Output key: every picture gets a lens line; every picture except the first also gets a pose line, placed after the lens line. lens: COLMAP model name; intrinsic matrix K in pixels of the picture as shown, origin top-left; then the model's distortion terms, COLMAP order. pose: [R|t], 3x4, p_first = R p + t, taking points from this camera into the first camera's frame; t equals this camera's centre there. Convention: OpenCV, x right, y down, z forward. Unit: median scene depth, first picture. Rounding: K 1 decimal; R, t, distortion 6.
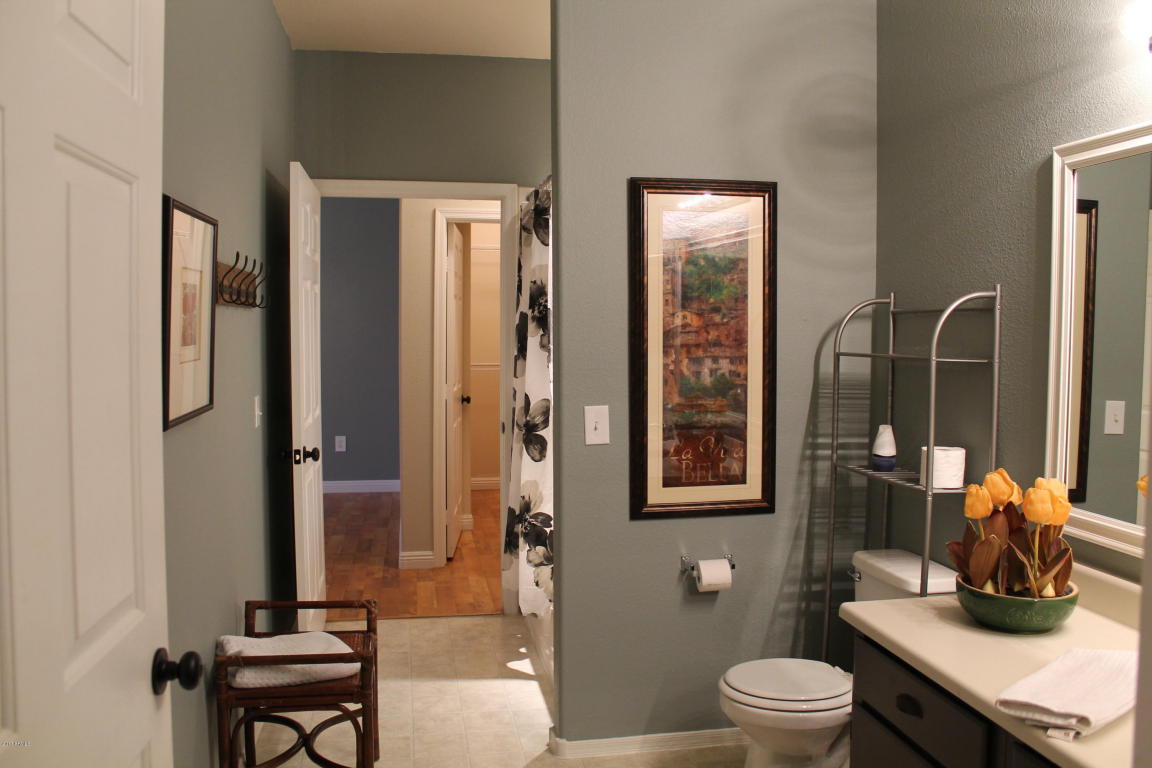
lens RADIAL K [[965.9, 0, 593.3], [0, 965.9, 382.6], [0, 0, 1]] dist [-0.164932, 0.133662]
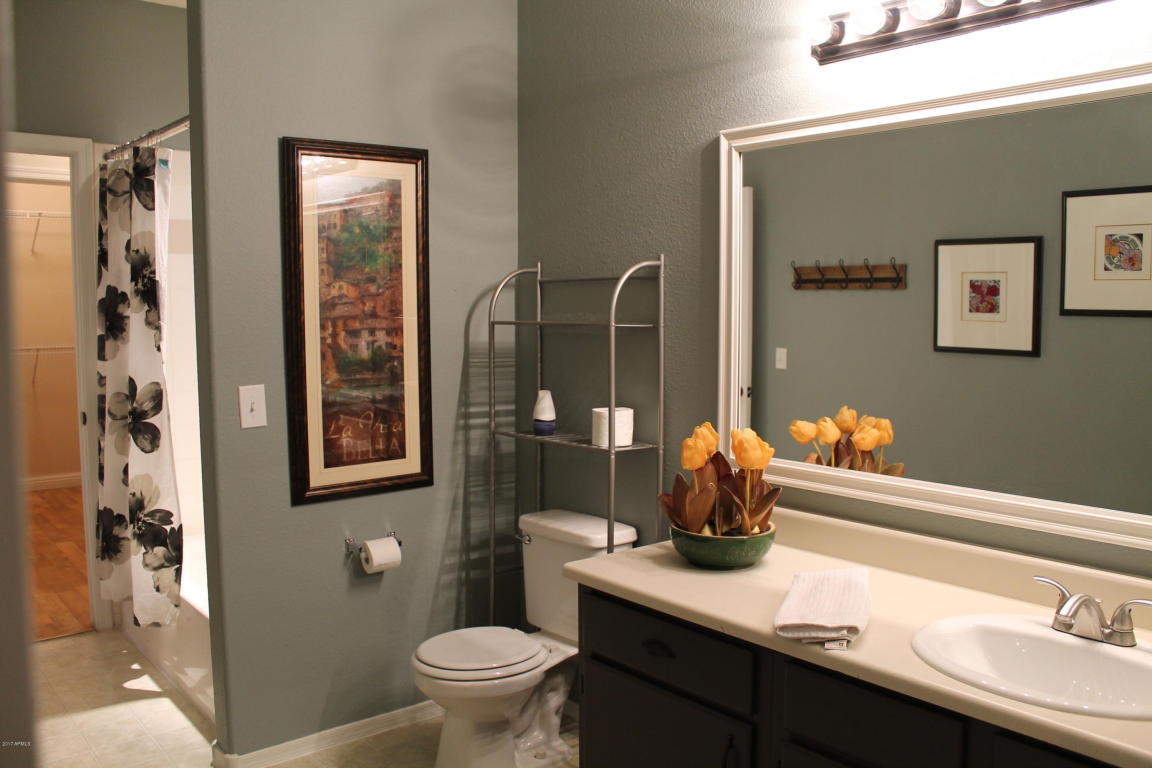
lens RADIAL K [[965.9, 0, 576.1], [0, 965.9, 381.5], [0, 0, 1]] dist [-0.164932, 0.133662]
pose [[0.874372, -0.046084, 0.483064, -0.158949], [0.034361, 0.998861, 0.033095, 0.001280], [-0.484039, -0.012338, 0.874960, 0.063140]]
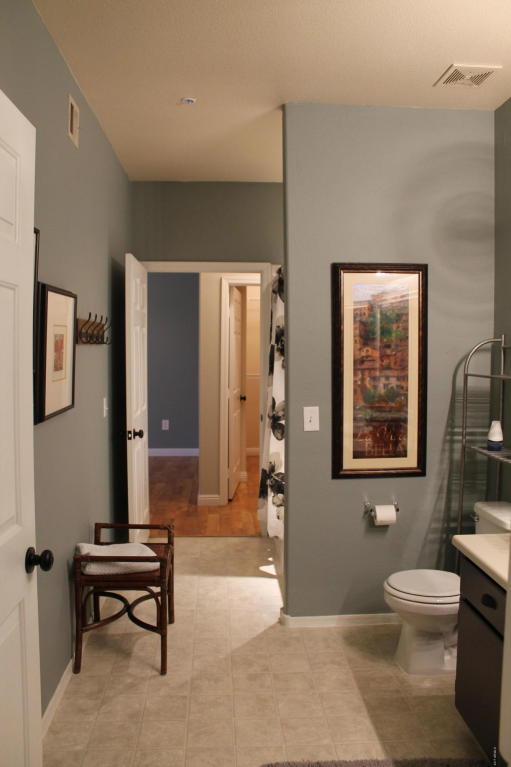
lens RADIAL K [[643.1, 0, 259.3], [0, 643.1, 383.3], [0, 0, 1]] dist [-0.164932, 0.133662]
pose [[0.991782, 0.006310, -0.127786, 0.052801], [-0.006288, 0.999980, 0.000579, -0.014139], [0.127787, 0.000229, 0.991802, -0.058956]]
